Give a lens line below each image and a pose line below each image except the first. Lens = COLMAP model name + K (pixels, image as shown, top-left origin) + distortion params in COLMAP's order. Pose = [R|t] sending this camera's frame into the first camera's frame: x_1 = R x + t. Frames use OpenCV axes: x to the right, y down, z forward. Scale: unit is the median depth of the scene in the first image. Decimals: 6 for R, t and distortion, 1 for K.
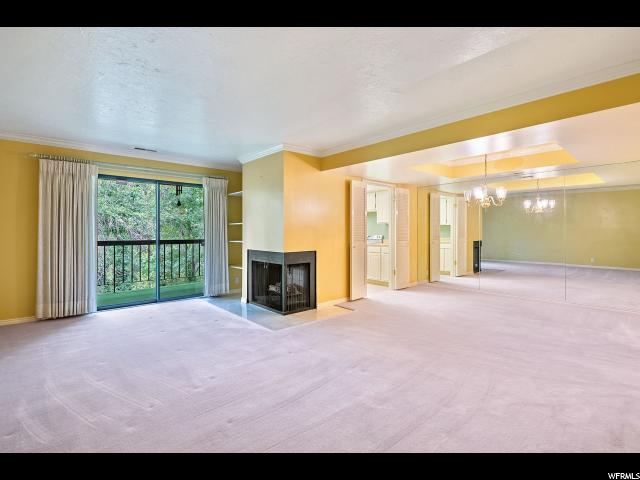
lens RADIAL K [[319.8, 0, 318.3], [0, 319.8, 230.5], [0, 0, 1]] dist [-0.000303, -0.000031]
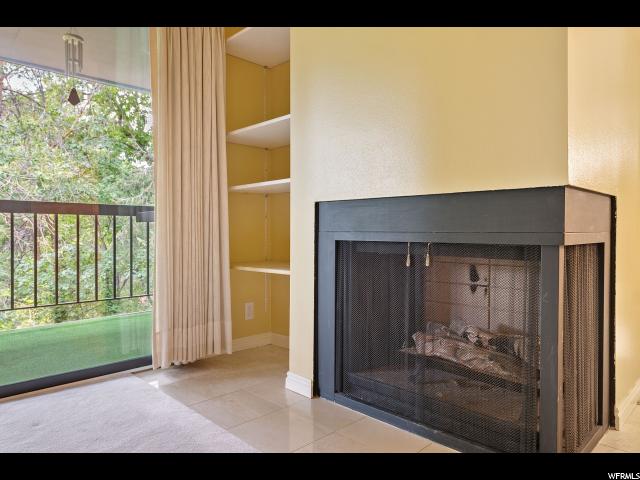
lens RADIAL K [[426.5, 0, 320.0], [0, 426.5, 240.0], [0, 0, 1]] dist [0.058293, 0.000157]
pose [[0.998522, 0.004163, 0.054187, -0.231557], [-0.004897, 0.999898, 0.013412, 0.085865], [-0.054126, -0.013658, 0.998441, 0.616715]]
